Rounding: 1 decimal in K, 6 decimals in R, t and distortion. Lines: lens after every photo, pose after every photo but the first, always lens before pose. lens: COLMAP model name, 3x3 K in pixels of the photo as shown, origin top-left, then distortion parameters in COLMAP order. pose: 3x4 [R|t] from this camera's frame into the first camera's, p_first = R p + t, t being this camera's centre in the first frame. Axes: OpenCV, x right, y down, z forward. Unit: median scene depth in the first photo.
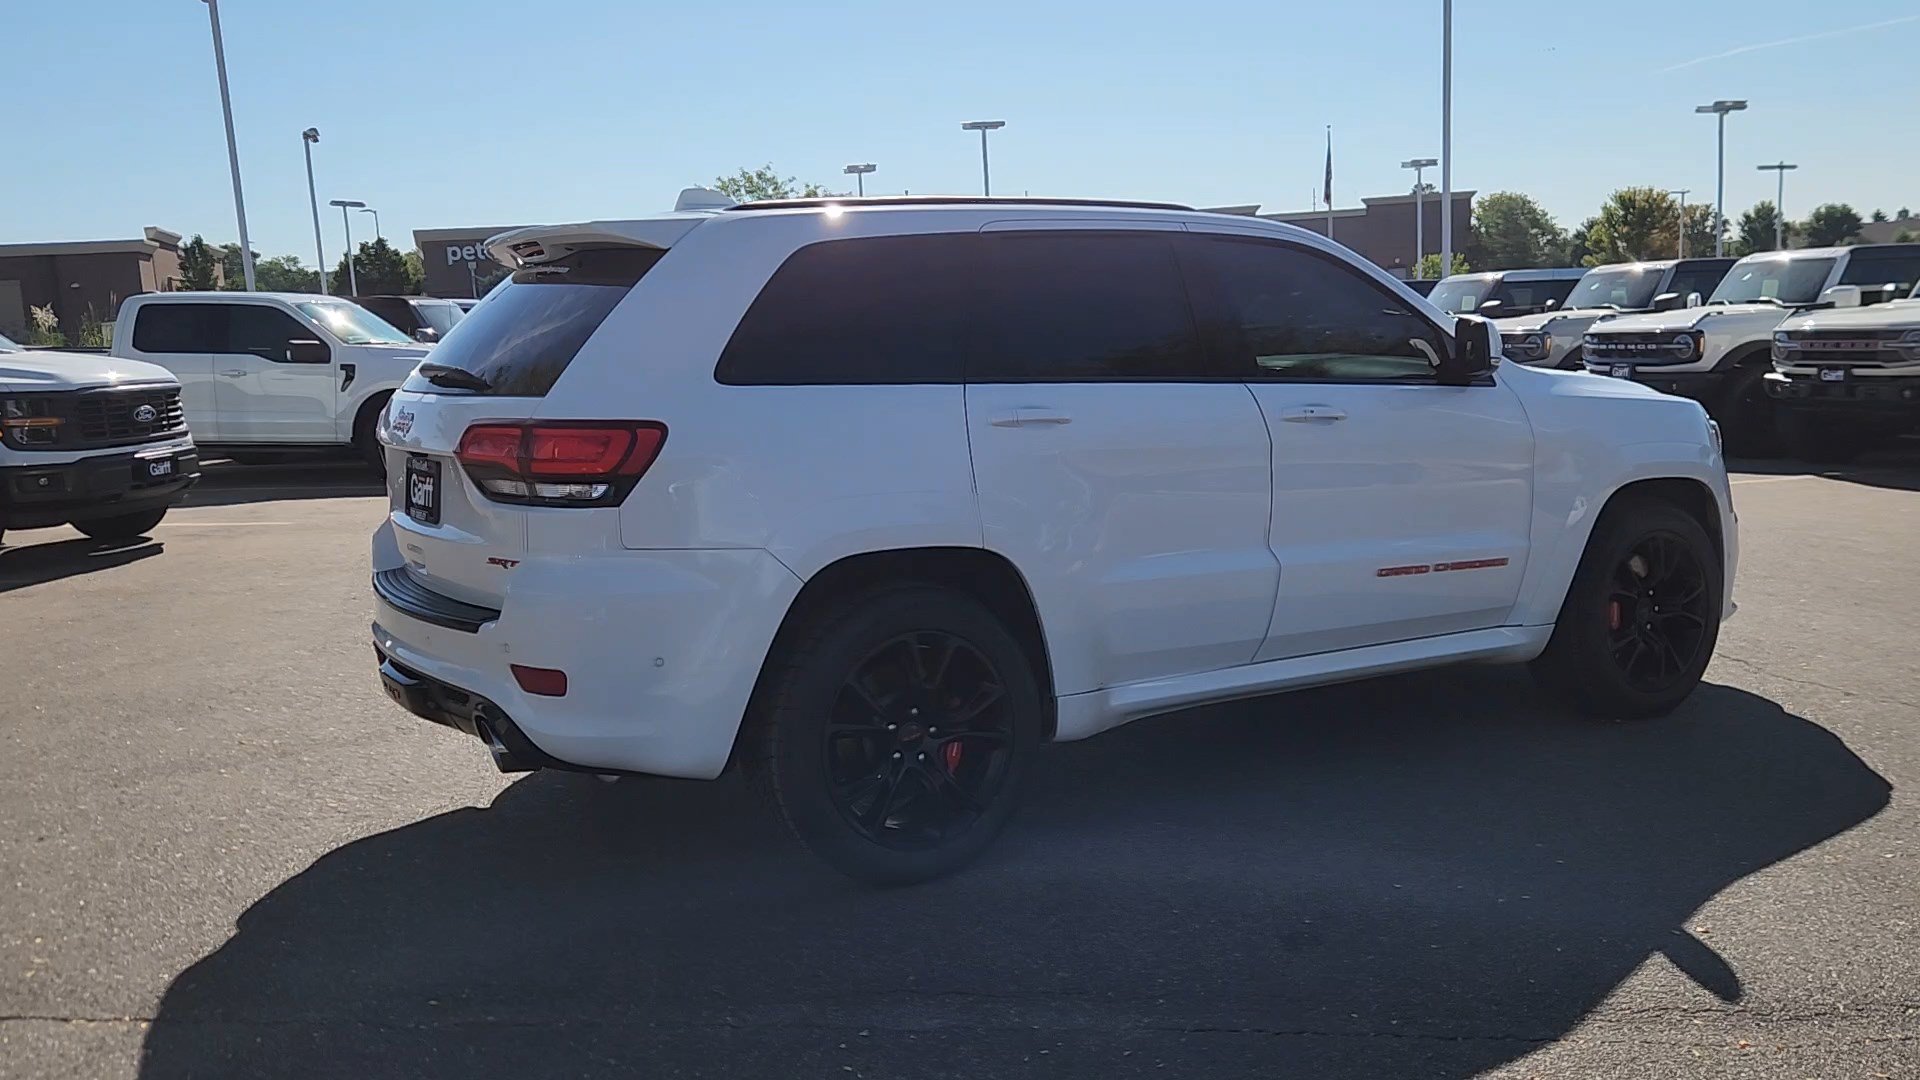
lens RADIAL K [[1627.6, 0, 947.8], [0, 1627.6, 530.9], [0, 0, 1]] dist [0.036603, -0.030924]
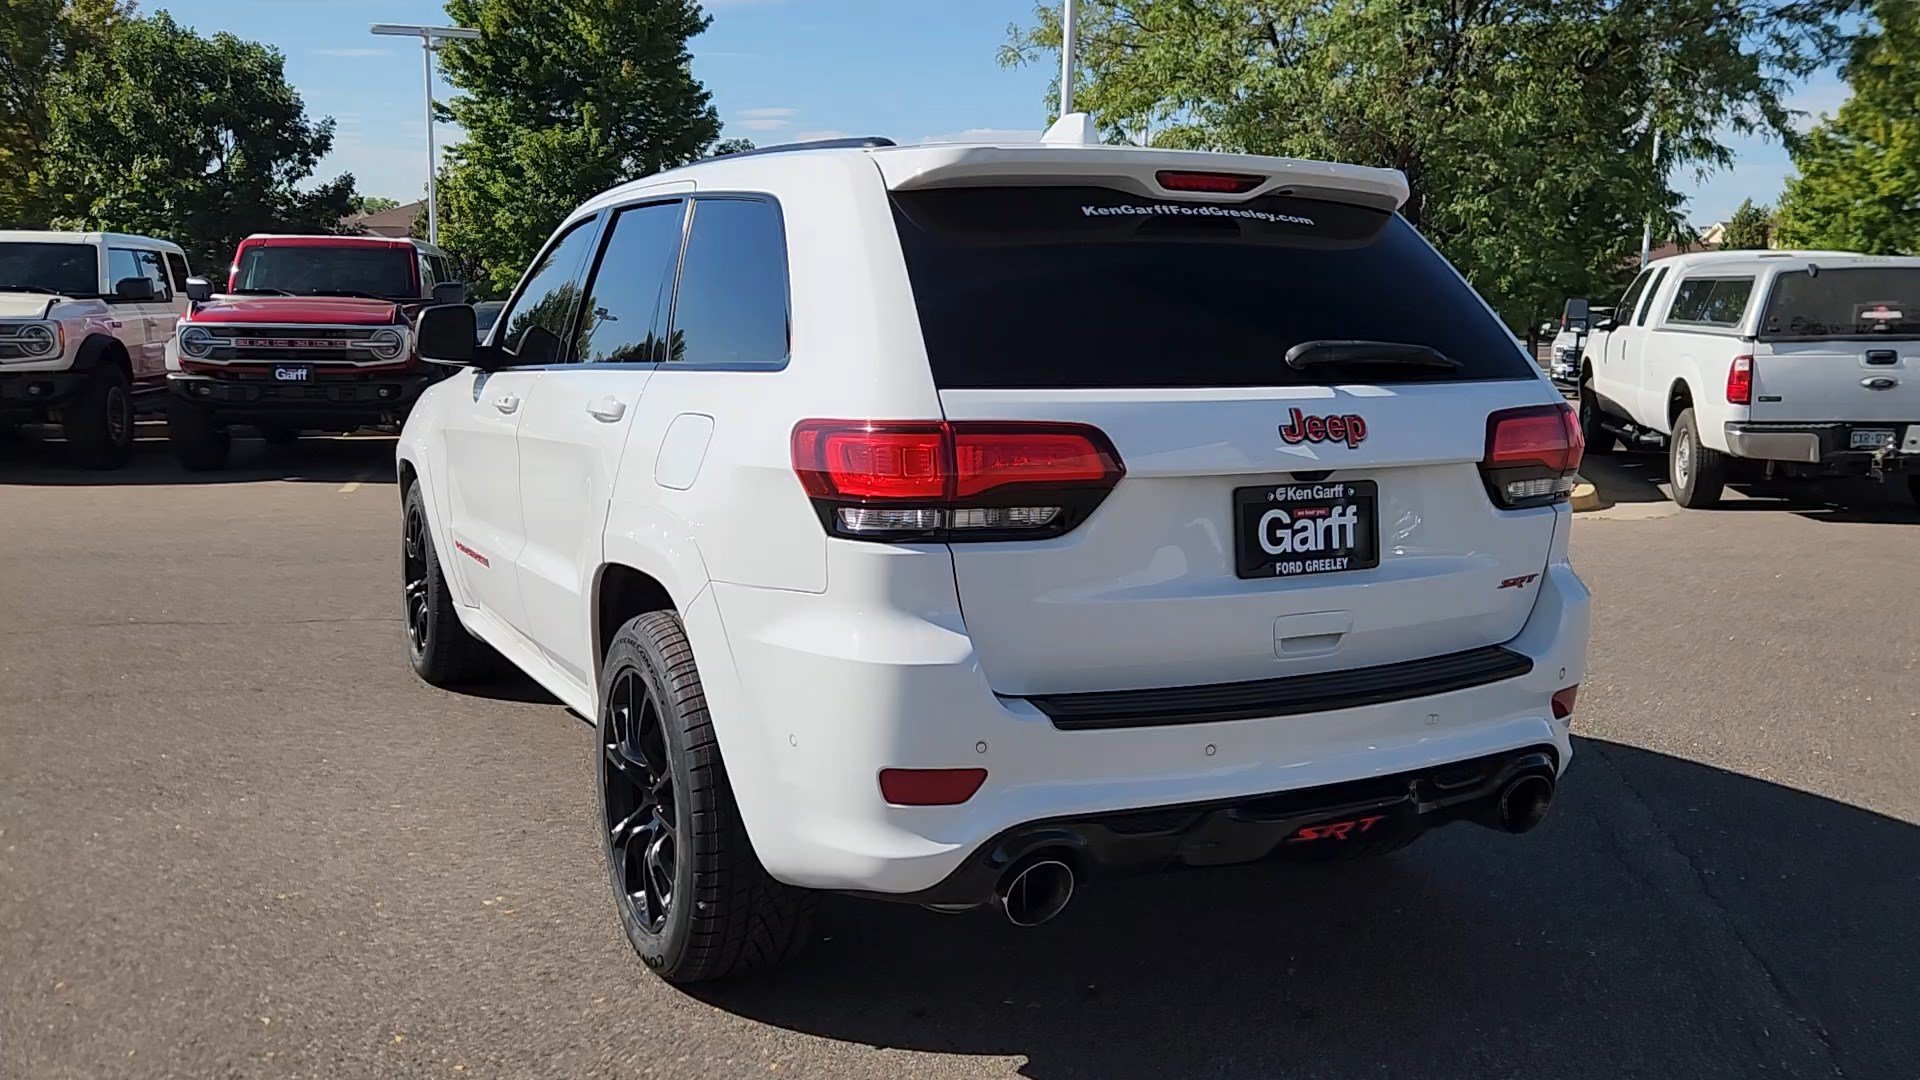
lens RADIAL K [[1627.6, 0, 948.5], [0, 1627.6, 539.2], [0, 0, 1]] dist [0.036603, -0.030924]
pose [[0.092757, -0.113126, 0.989242, -0.877119], [0.109410, 0.988666, 0.102801, -0.093186], [-0.989659, 0.098697, 0.104083, 0.940879]]
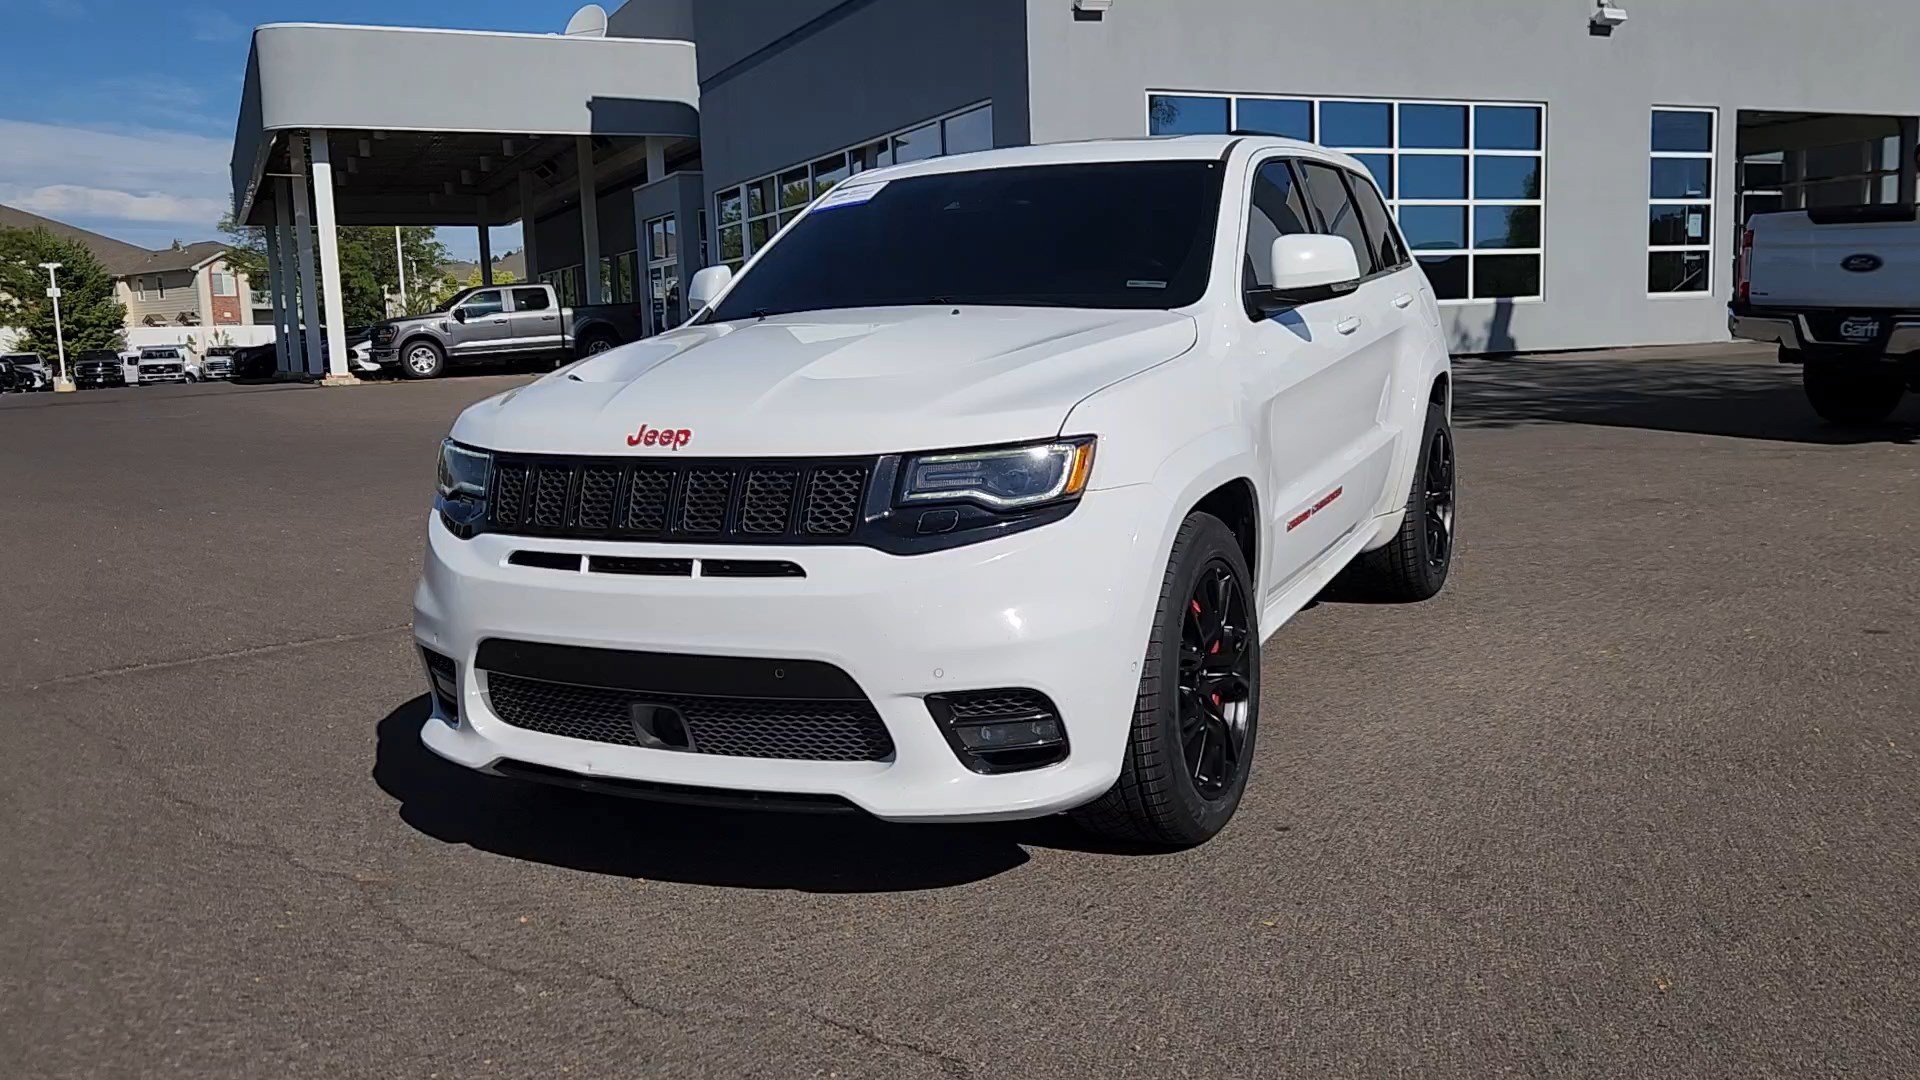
lens RADIAL K [[1627.6, 0, 949.2], [0, 1627.6, 556.5], [0, 0, 1]] dist [0.036603, -0.030924]
pose [[-0.843658, 0.156685, -0.513509, 0.770379], [0.005064, 0.958746, 0.284219, -0.253187], [0.536857, 0.237184, -0.809647, 1.997075]]
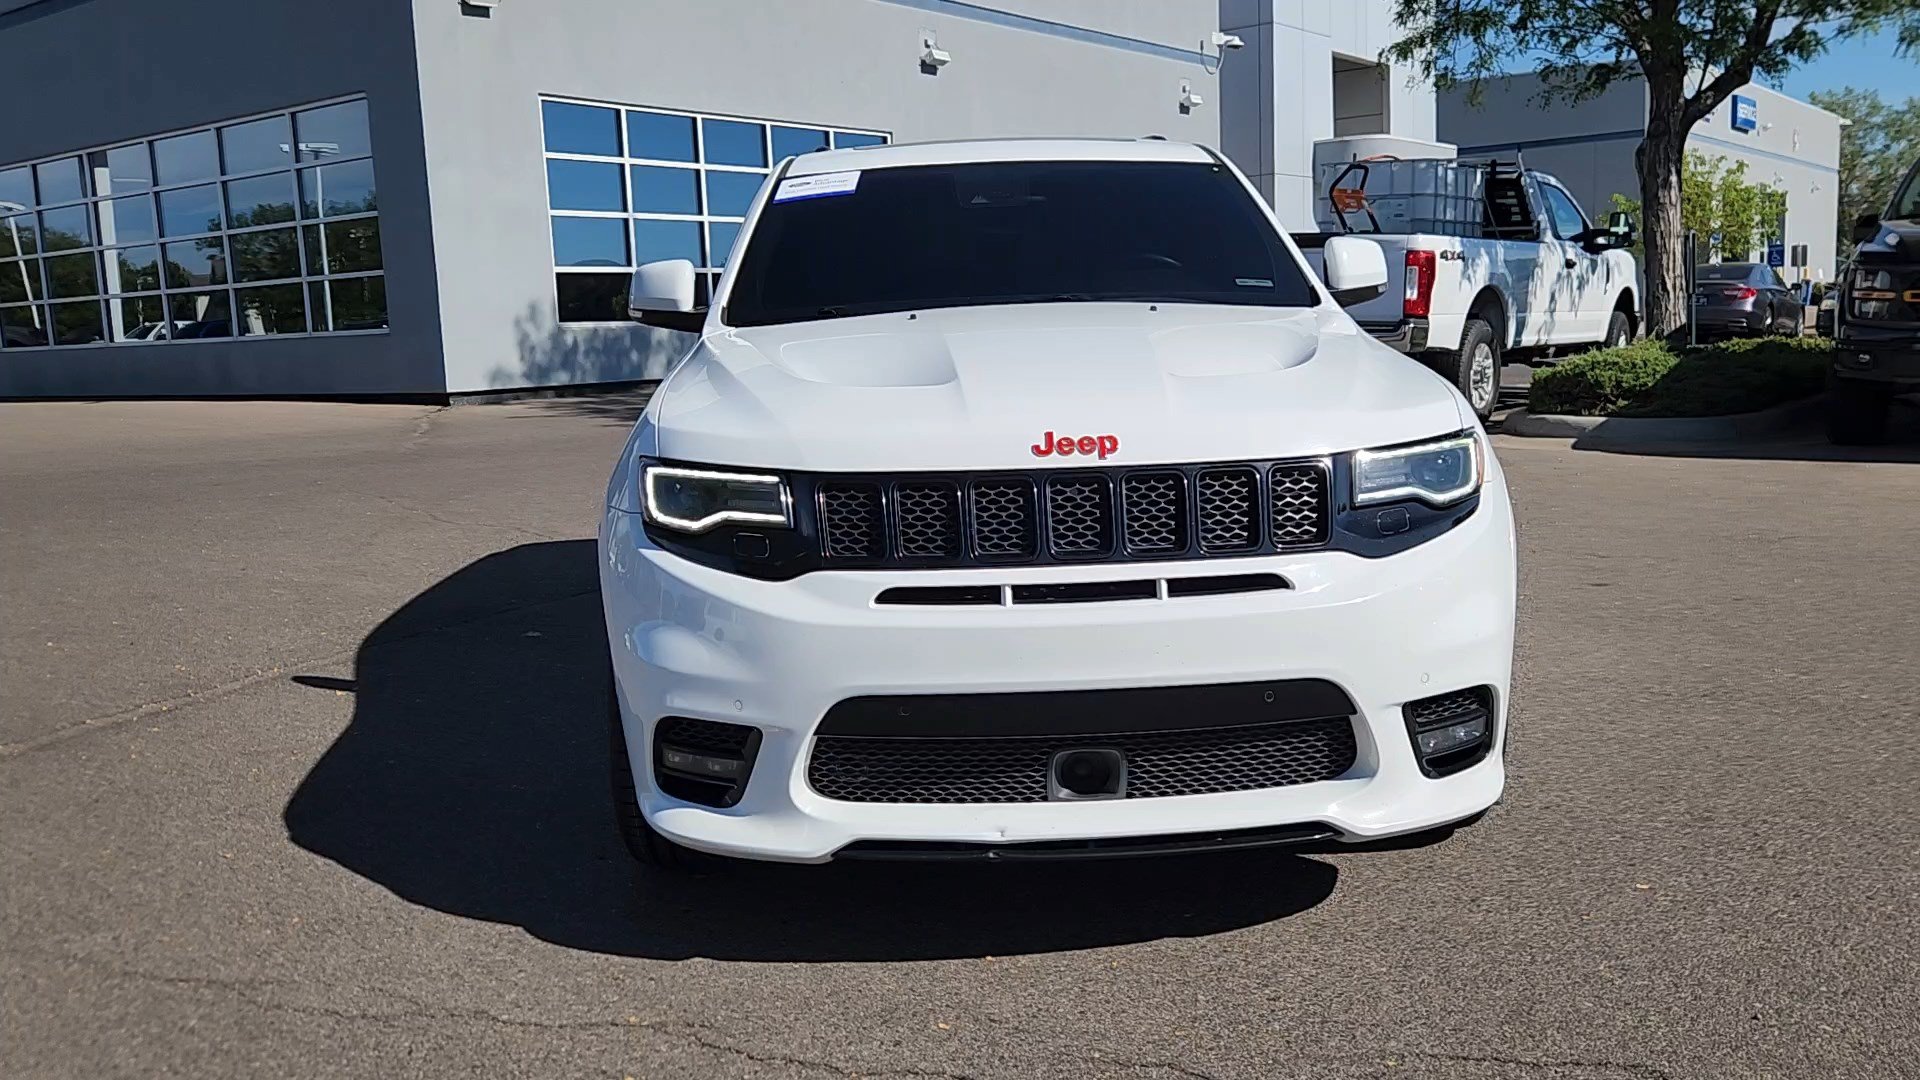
lens RADIAL K [[1627.6, 0, 950.3], [0, 1627.6, 554.8], [0, 0, 1]] dist [0.036603, -0.030924]
pose [[-0.501766, 0.195966, -0.842513, 1.053141], [-0.058161, 0.964152, 0.258898, -0.220504], [0.863046, 0.178908, -0.472381, 1.612145]]
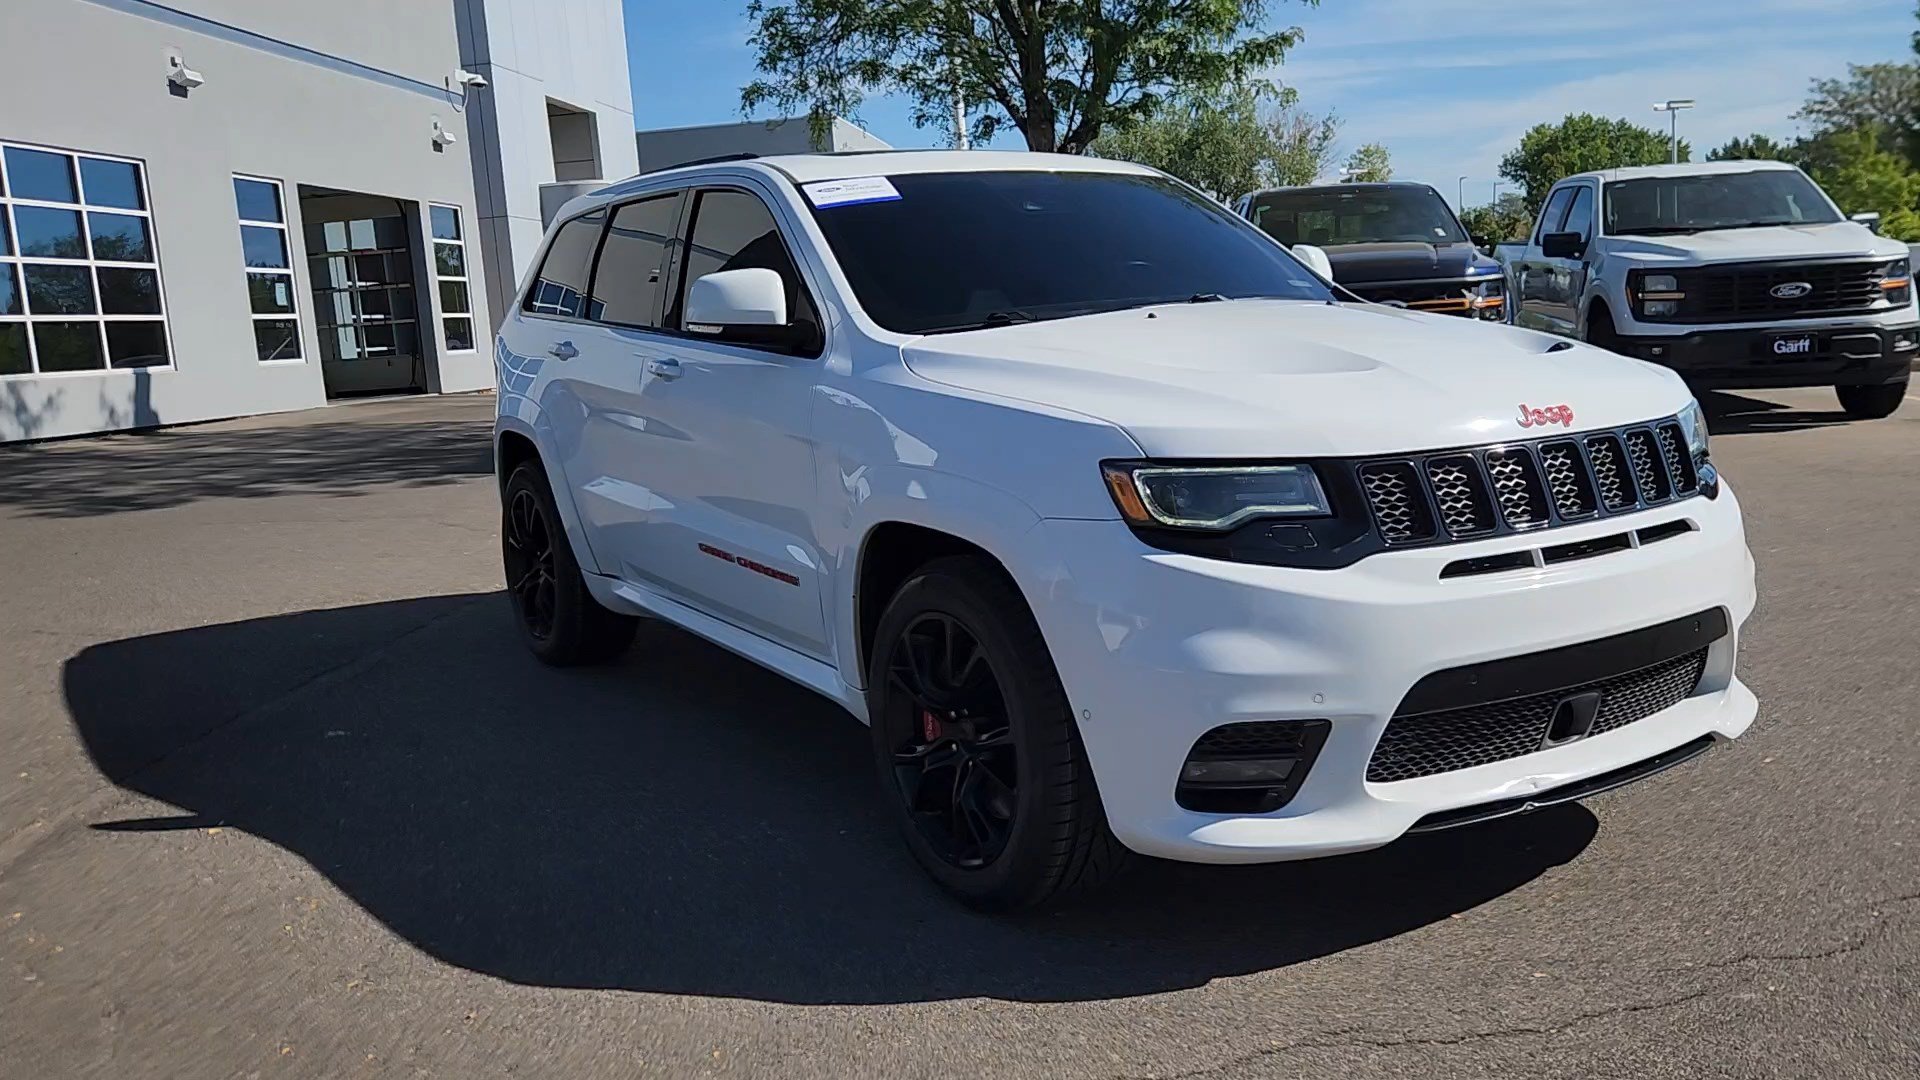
lens RADIAL K [[1627.6, 0, 951.5], [0, 1627.6, 549.8], [0, 0, 1]] dist [0.036603, -0.030924]
pose [[-0.004307, 0.193839, -0.981024, 1.166787], [-0.074873, 0.978217, 0.193613, -0.162305], [0.997184, 0.074286, 0.010300, 1.118220]]
